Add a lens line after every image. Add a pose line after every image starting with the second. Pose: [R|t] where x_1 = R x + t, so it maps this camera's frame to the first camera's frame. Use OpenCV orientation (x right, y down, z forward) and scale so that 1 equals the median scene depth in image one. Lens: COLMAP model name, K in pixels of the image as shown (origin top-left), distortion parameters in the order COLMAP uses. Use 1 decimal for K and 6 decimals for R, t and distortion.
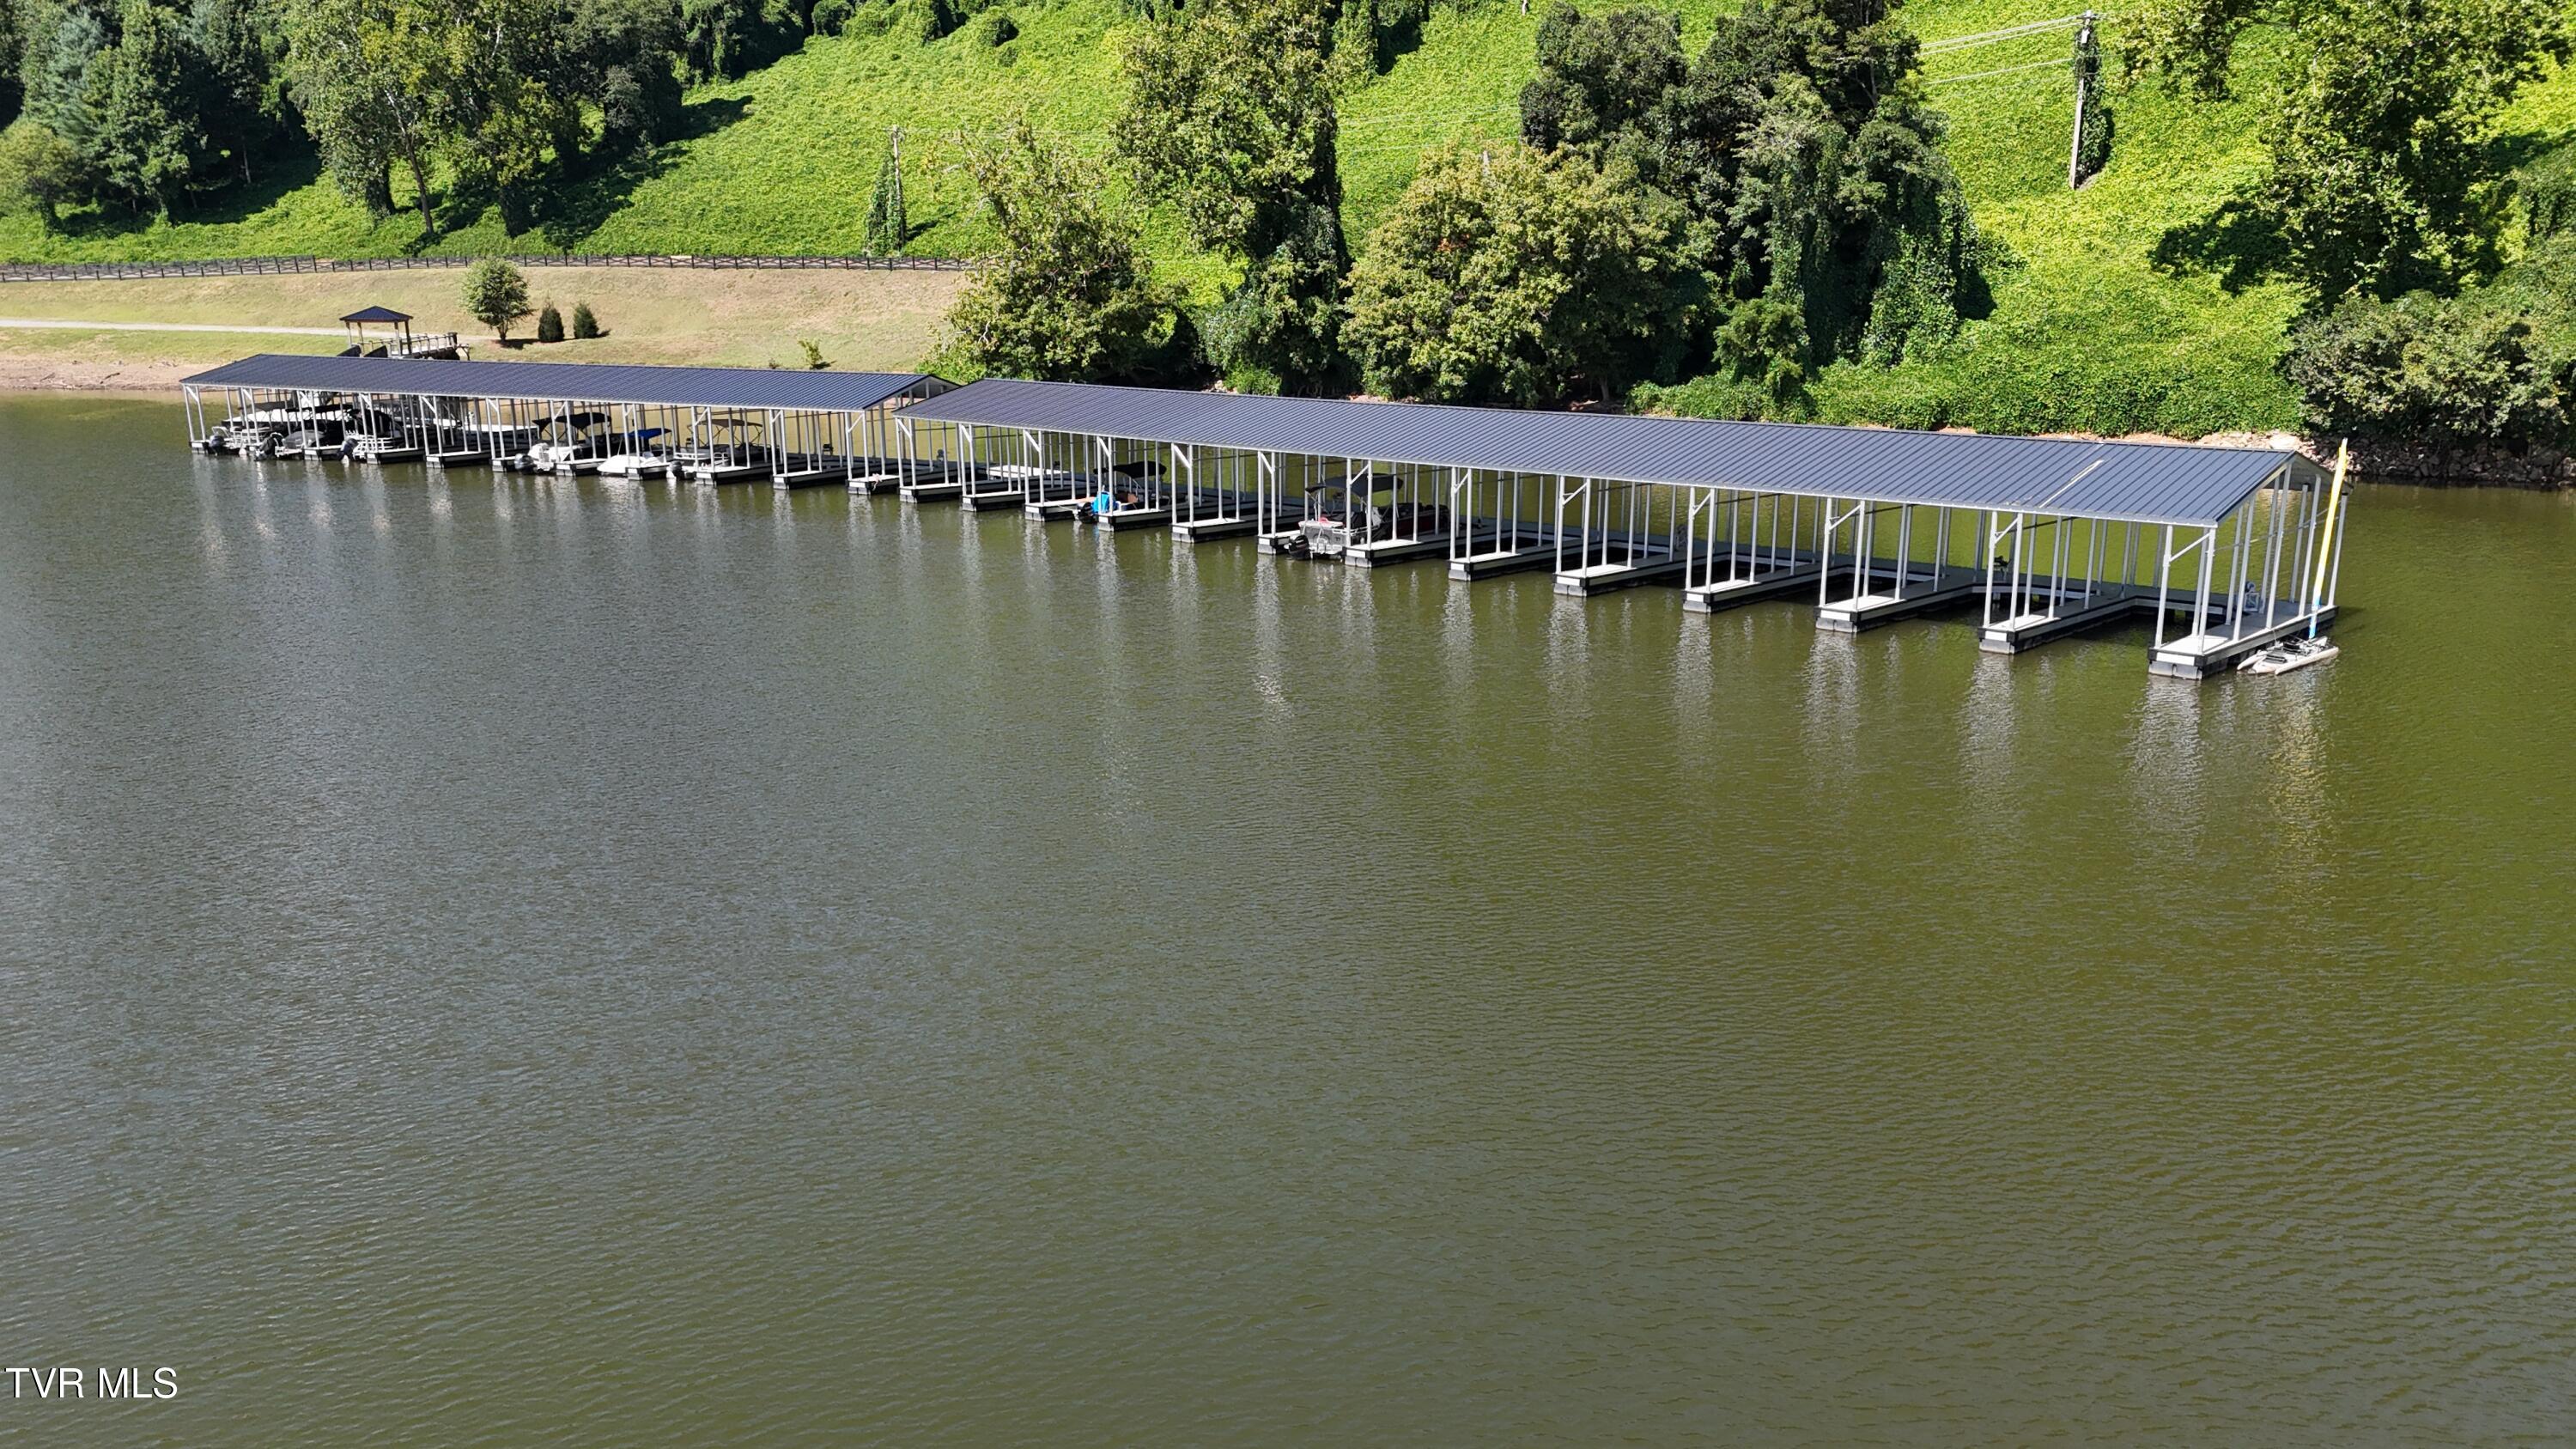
lens RADIAL K [[1940.0, 0, 1288.0], [0, 1940.0, 724.5], [0, 0, 1]] dist [0.098007, -0.069125]
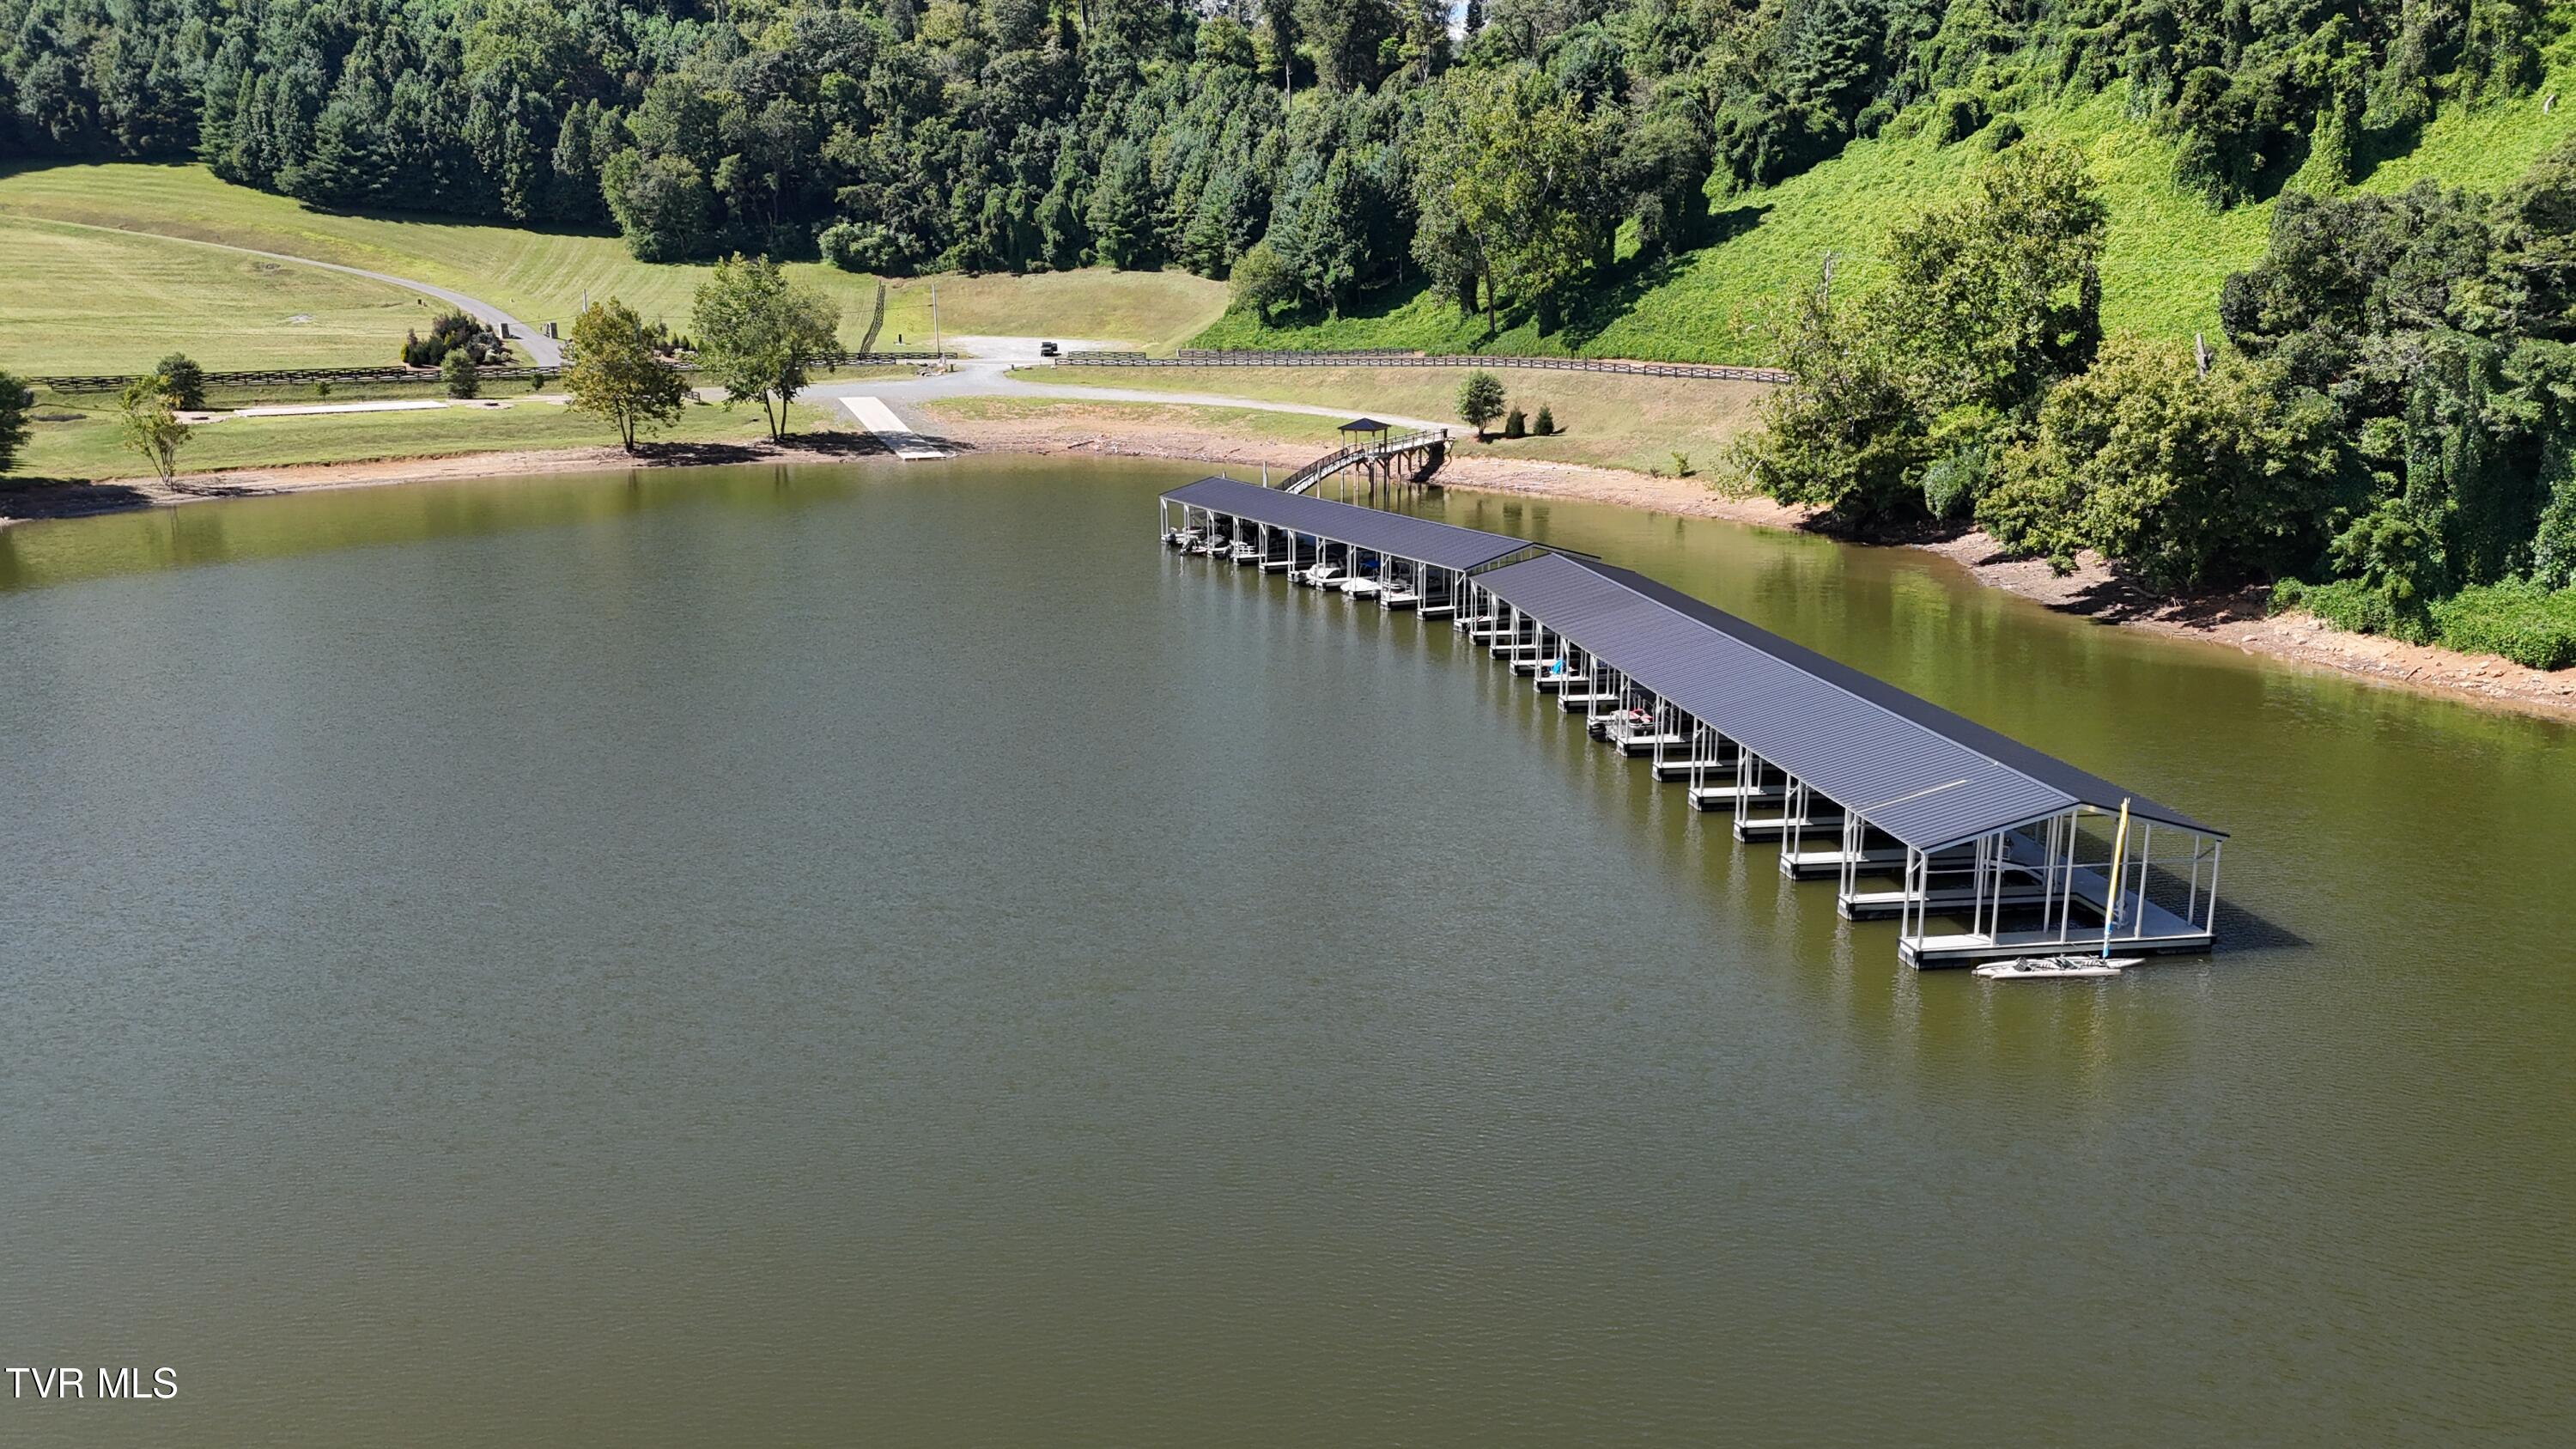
lens RADIAL K [[1940.0, 0, 1288.0], [0, 1940.0, 724.5], [0, 0, 1]] dist [0.098007, -0.069125]
pose [[0.813287, 0.132933, -0.566475, 0.183994], [-0.133058, 0.990245, 0.041347, -0.039867], [0.566445, 0.041747, 0.823041, -0.060361]]
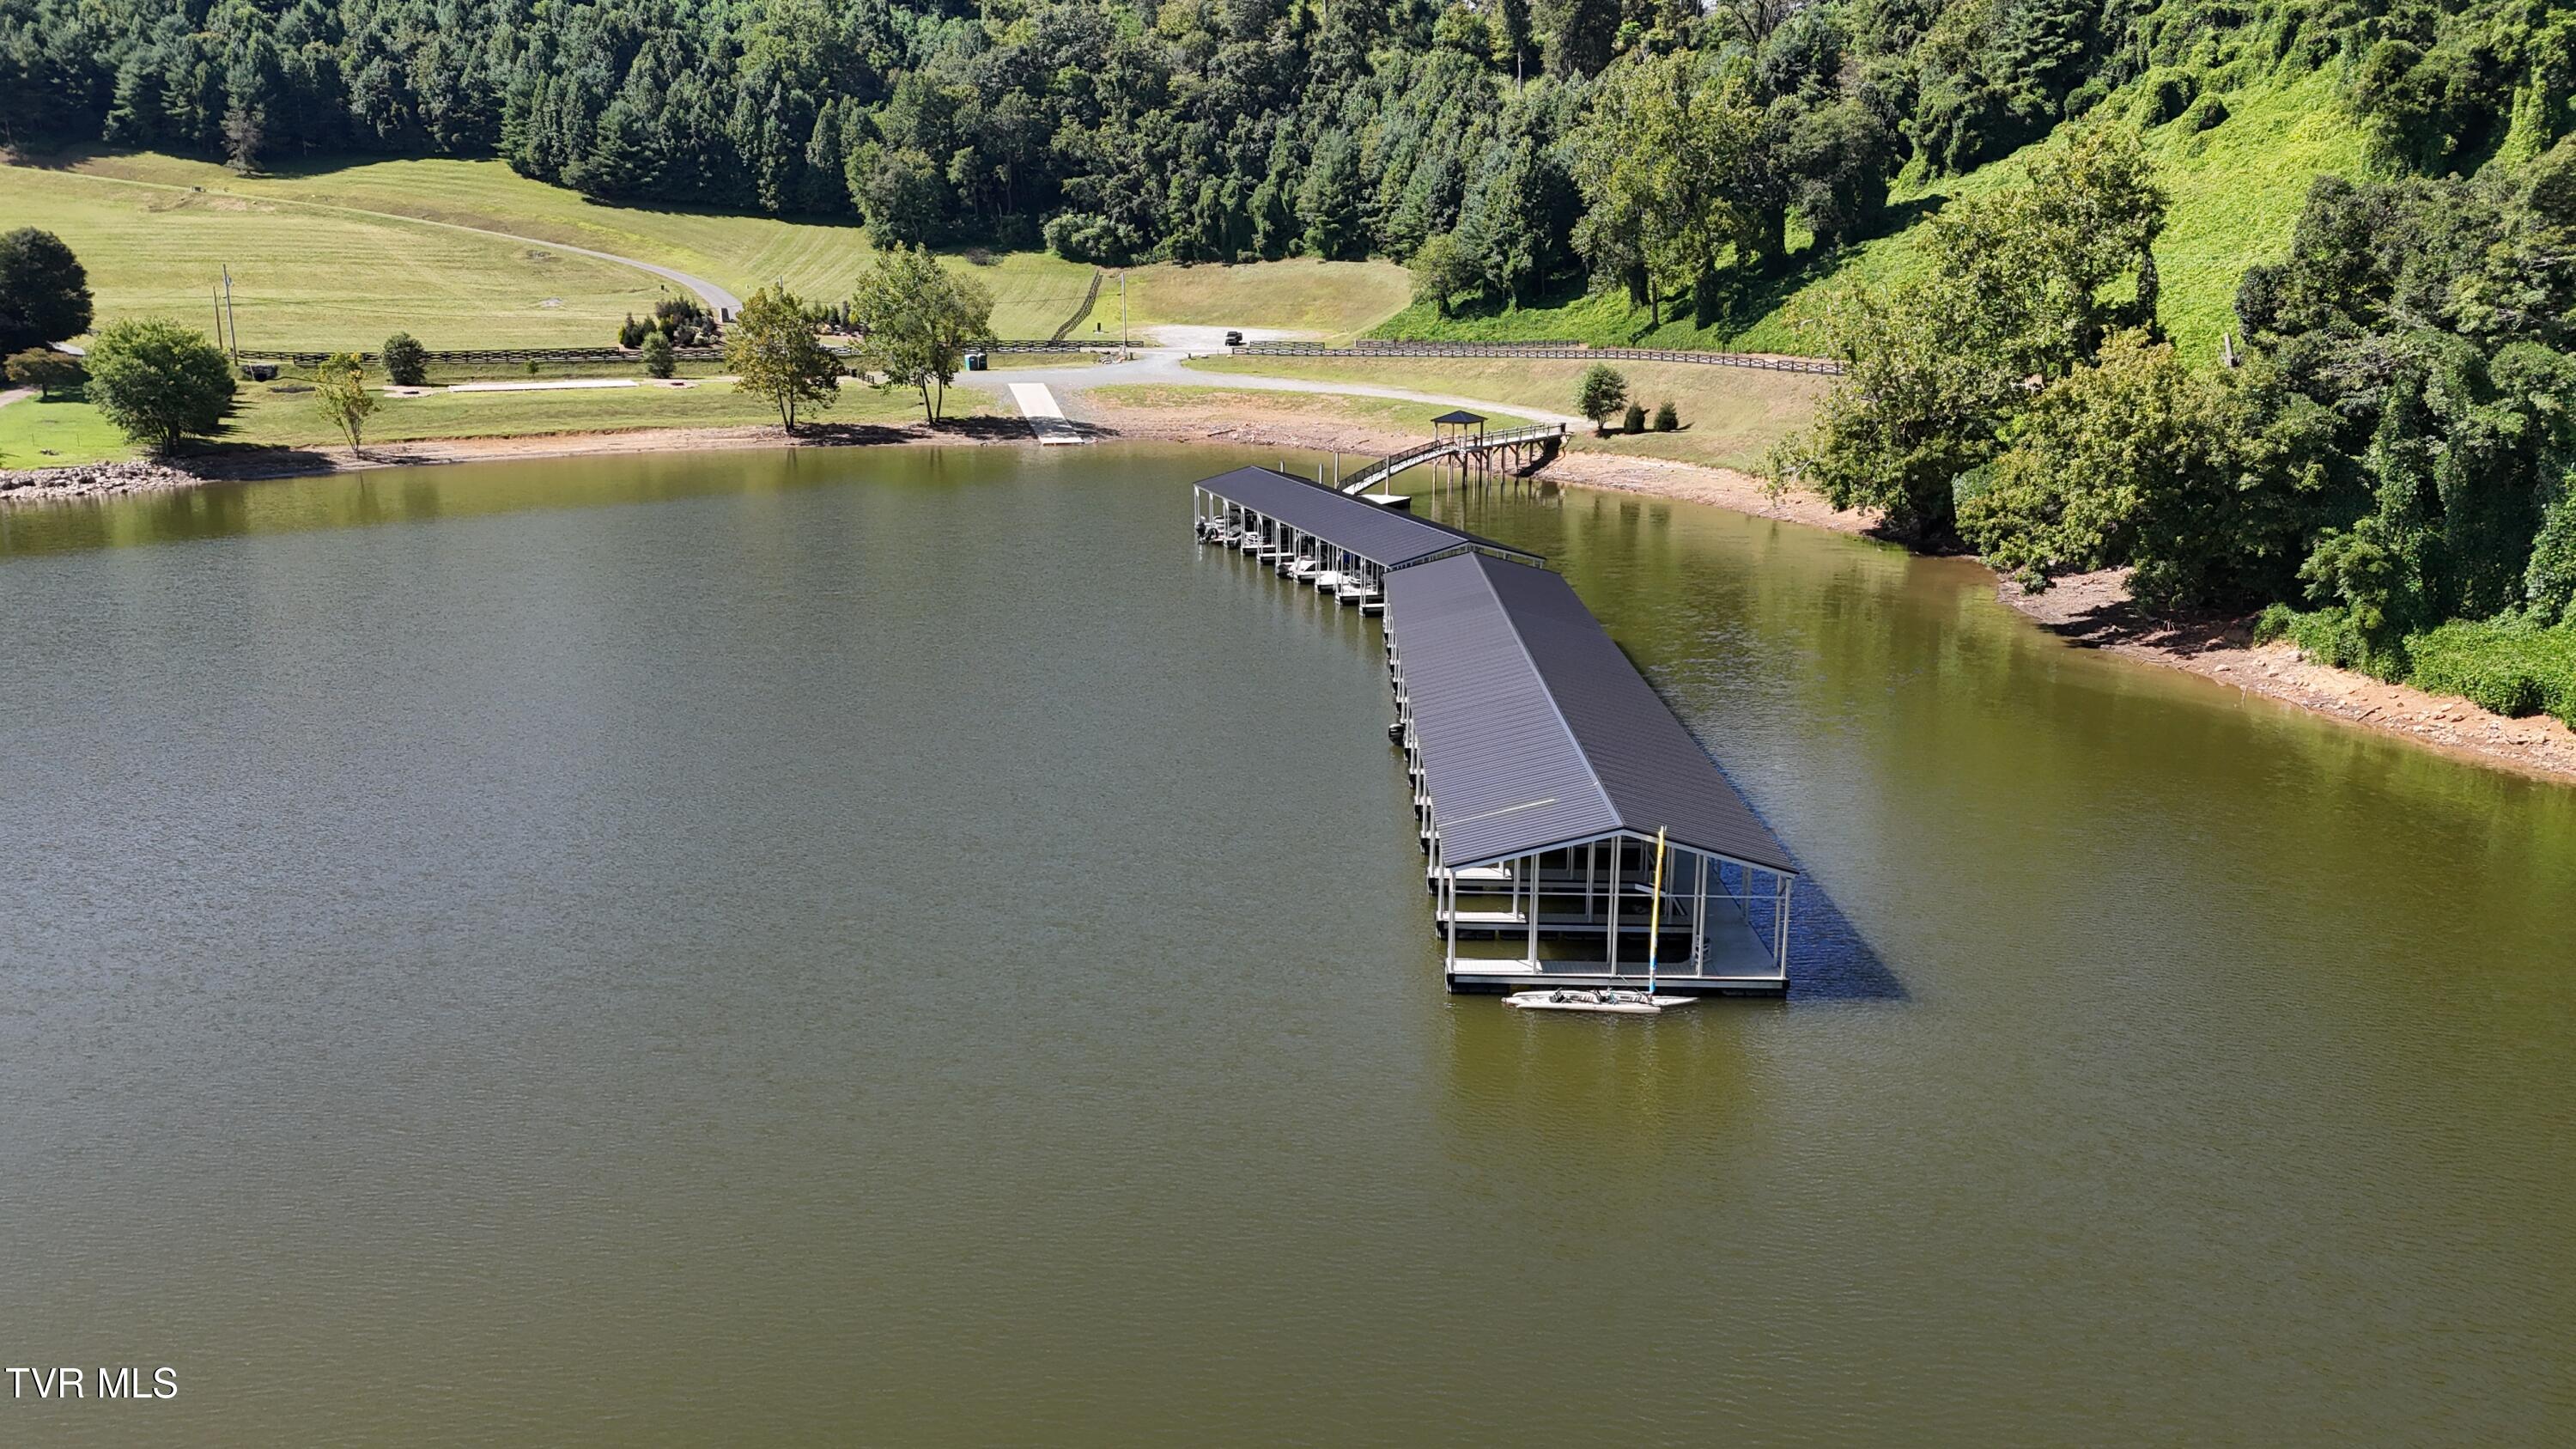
lens RADIAL K [[1941.4, 0, 1280.7], [0, 1941.4, 724.5], [0, 0, 1]] dist [0.091347, -0.055982]
pose [[0.702941, 0.169830, -0.690674, 0.263786], [-0.168500, 0.983194, 0.070266, -0.056490], [0.691000, 0.066986, 0.719744, 0.013338]]
